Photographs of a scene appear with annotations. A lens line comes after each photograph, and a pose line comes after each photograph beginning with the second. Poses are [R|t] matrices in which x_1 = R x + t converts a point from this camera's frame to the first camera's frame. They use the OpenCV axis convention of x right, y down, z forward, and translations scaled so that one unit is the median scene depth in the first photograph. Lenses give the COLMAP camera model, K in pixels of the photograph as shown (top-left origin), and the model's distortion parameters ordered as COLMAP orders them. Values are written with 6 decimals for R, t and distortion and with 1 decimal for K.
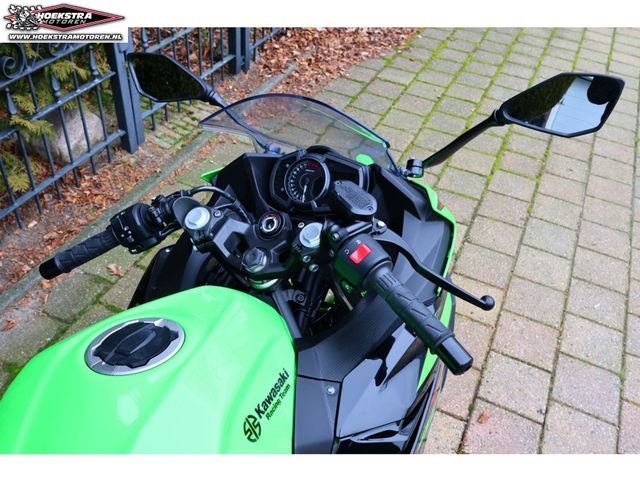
lens RADIAL K [[614.4, 0, 320.0], [0, 614.4, 240.0], [0, 0, 1]] dist [-0.001472, 0.005777]
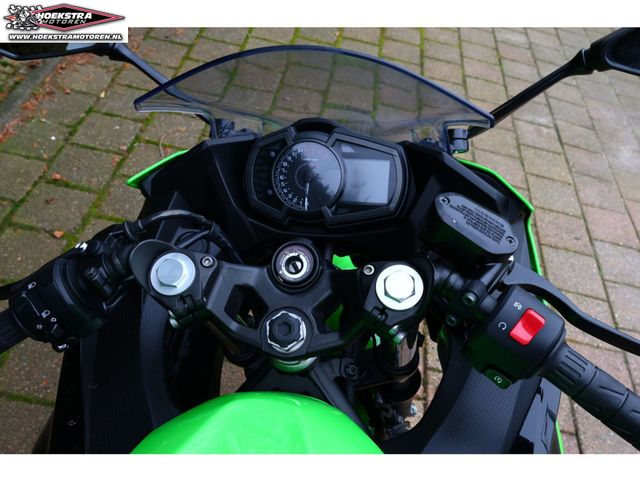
lens RADIAL K [[614.4, 0, 320.0], [0, 614.4, 240.0], [0, 0, 1]] dist [-0.001472, 0.005777]
pose [[0.952313, -0.140166, 0.271024, -0.216302], [0.107061, 0.985267, 0.133366, -0.126995], [-0.285724, -0.097990, 0.953289, 0.405336]]
